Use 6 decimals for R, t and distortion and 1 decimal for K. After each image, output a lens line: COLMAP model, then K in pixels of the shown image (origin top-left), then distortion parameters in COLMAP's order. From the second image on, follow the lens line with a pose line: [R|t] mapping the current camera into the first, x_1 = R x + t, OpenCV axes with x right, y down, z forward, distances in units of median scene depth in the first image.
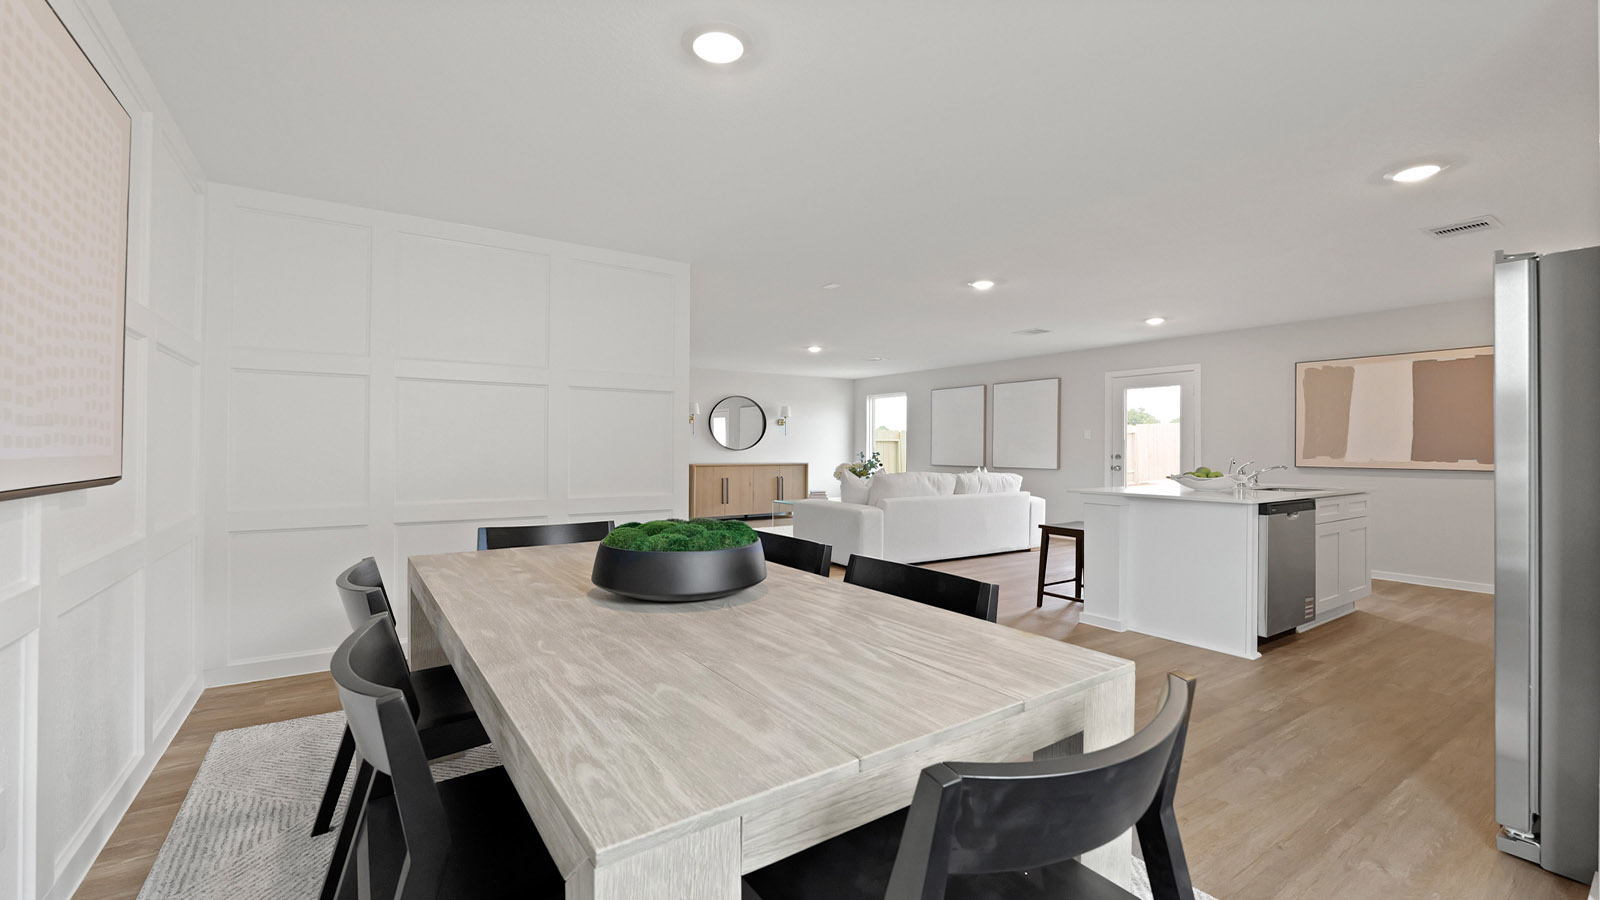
lens RADIAL K [[664.8, 0, 801.8], [0, 664.8, 454.4], [0, 0, 1]] dist [-0.006968, -0.000380]
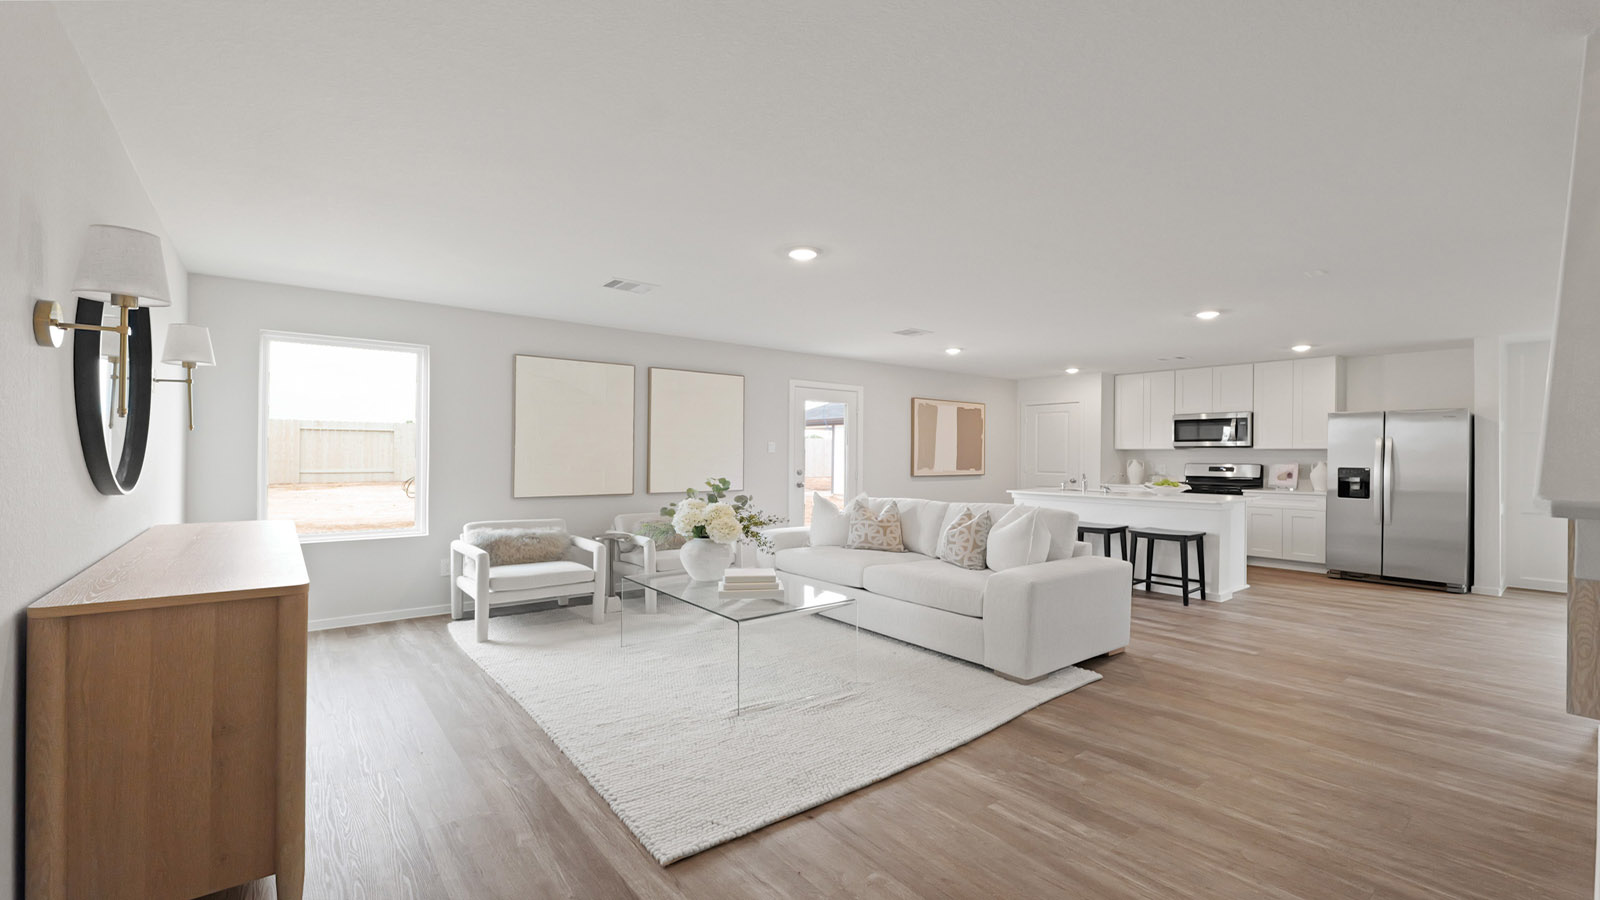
lens RADIAL K [[650.5, 0, 799.0], [0, 650.5, 454.3], [0, 0, 1]] dist [-0.010027, 0.000353]
pose [[-0.084392, -0.004868, 0.996421, -0.402102], [0.004350, 0.999977, 0.005254, -0.024637], [-0.996423, 0.004778, -0.084369, 1.005531]]
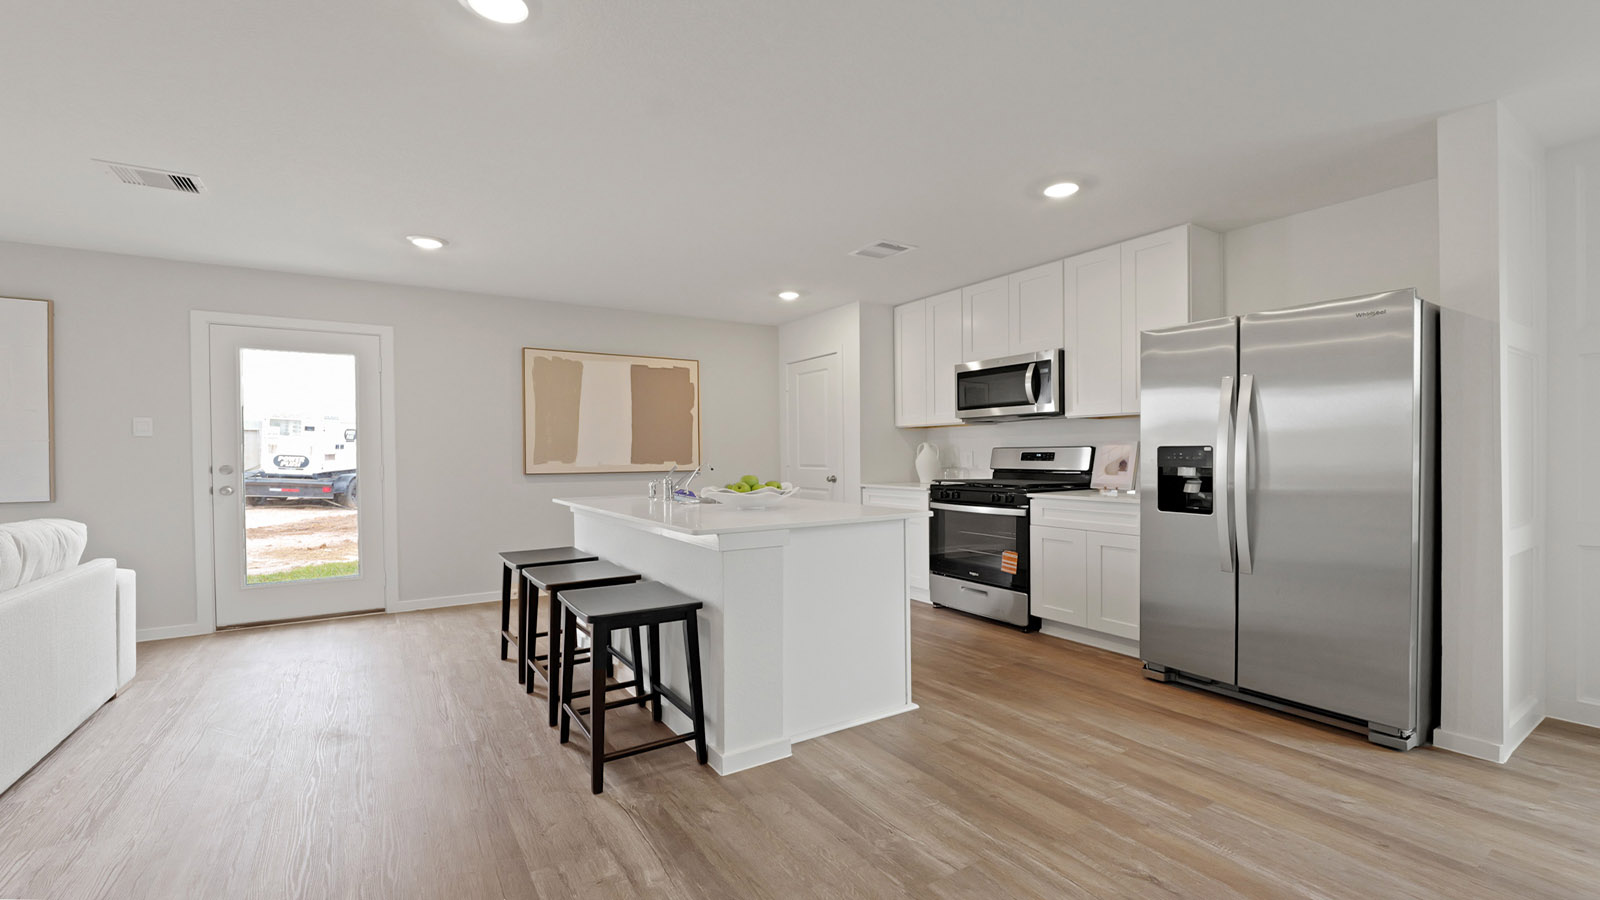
lens RADIAL K [[664.8, 0, 801.8], [0, 664.8, 454.4], [0, 0, 1]] dist [-0.006968, -0.000380]
pose [[0.011306, -0.005688, 0.999920, -0.057033], [0.018353, 0.999817, 0.005480, -0.003129], [-0.999768, 0.018289, 0.011408, 0.485313]]
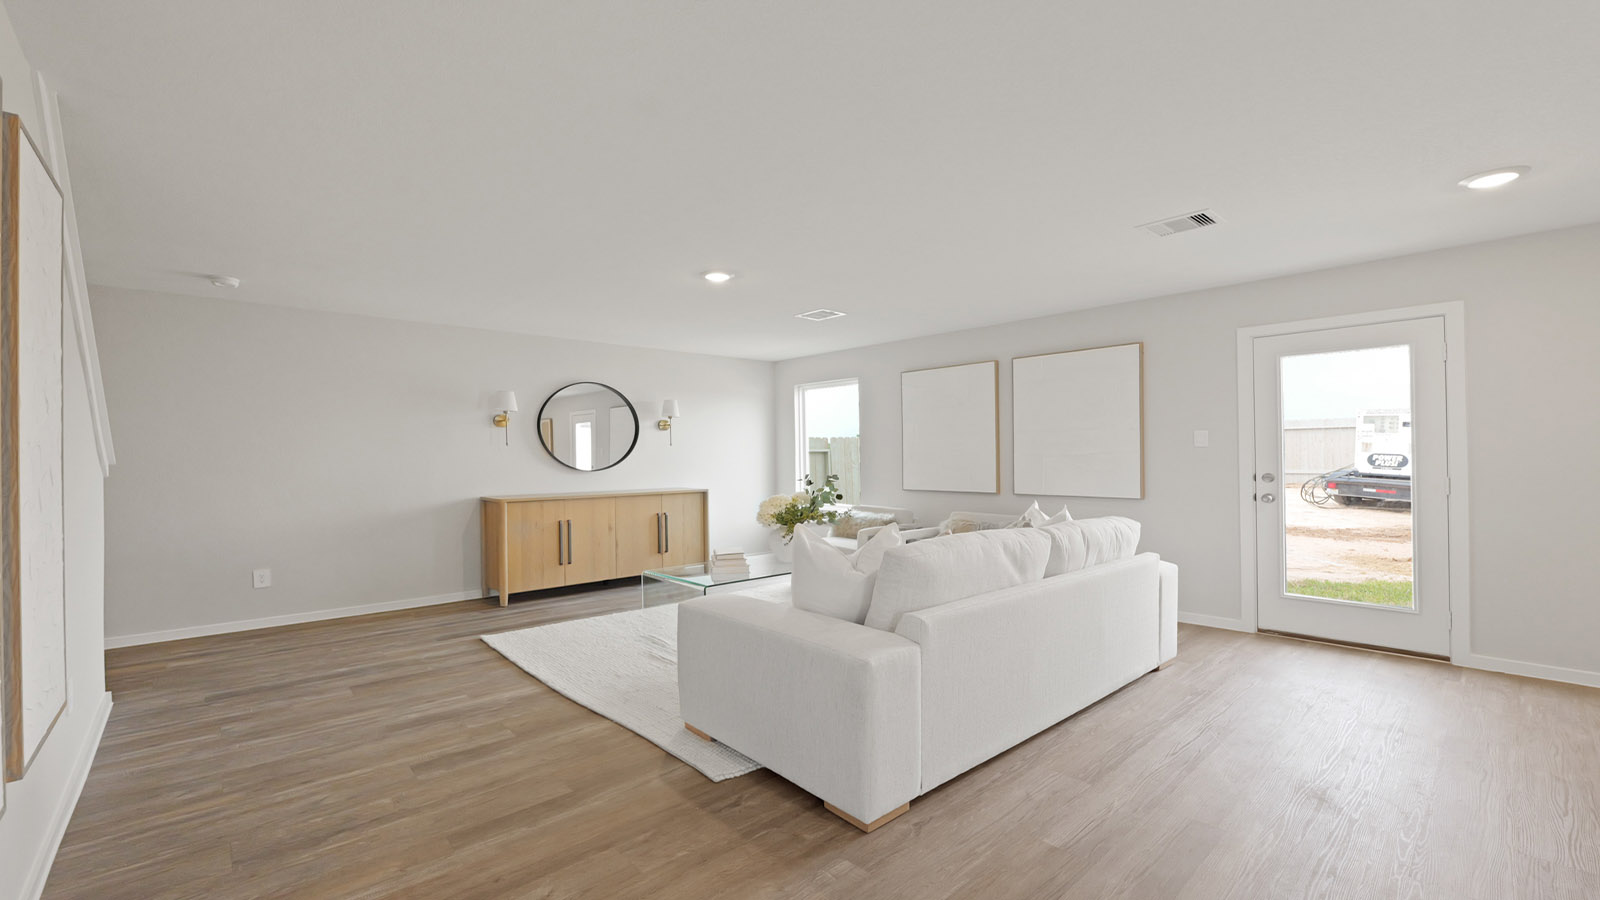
lens RADIAL K [[664.8, 0, 801.8], [0, 664.8, 454.4], [0, 0, 1]] dist [-0.006968, -0.000380]
pose [[0.988250, -0.013389, 0.152261, 0.002519], [0.015623, 0.999787, -0.013488, -0.013698], [-0.152048, 0.015708, 0.988248, 0.472399]]
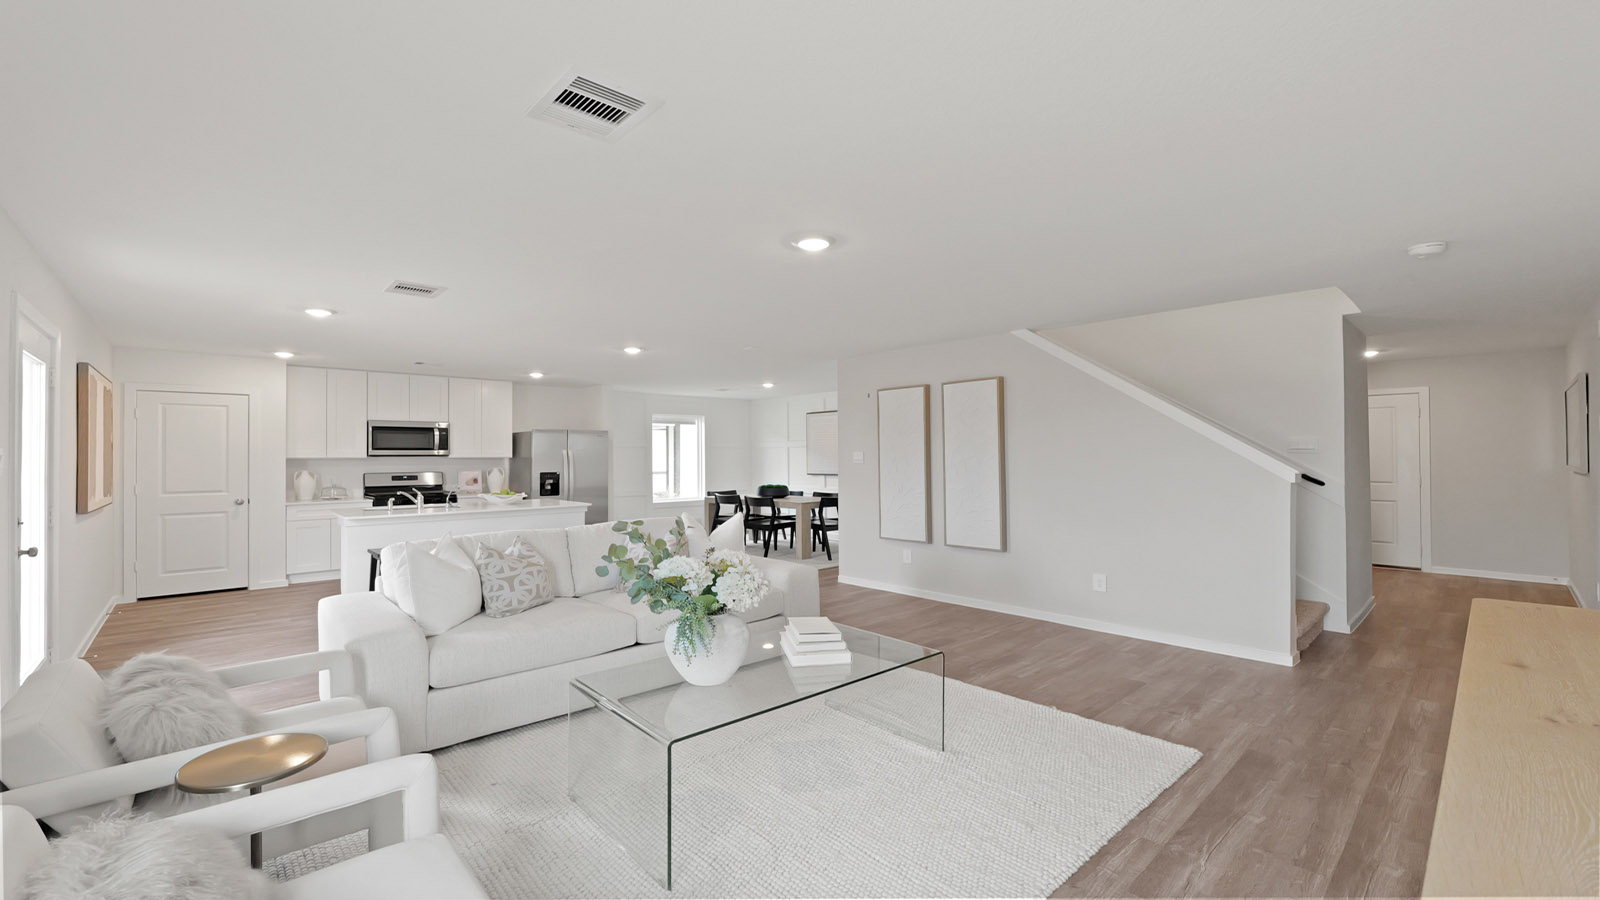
lens RADIAL K [[650.5, 0, 799.0], [0, 650.5, 454.3], [0, 0, 1]] dist [-0.010027, 0.000353]
pose [[-0.988728, 0.000291, -0.149724, 0.081440], [-0.000404, 0.999989, 0.004615, -0.034435], [0.149724, 0.004624, -0.988717, 1.330002]]
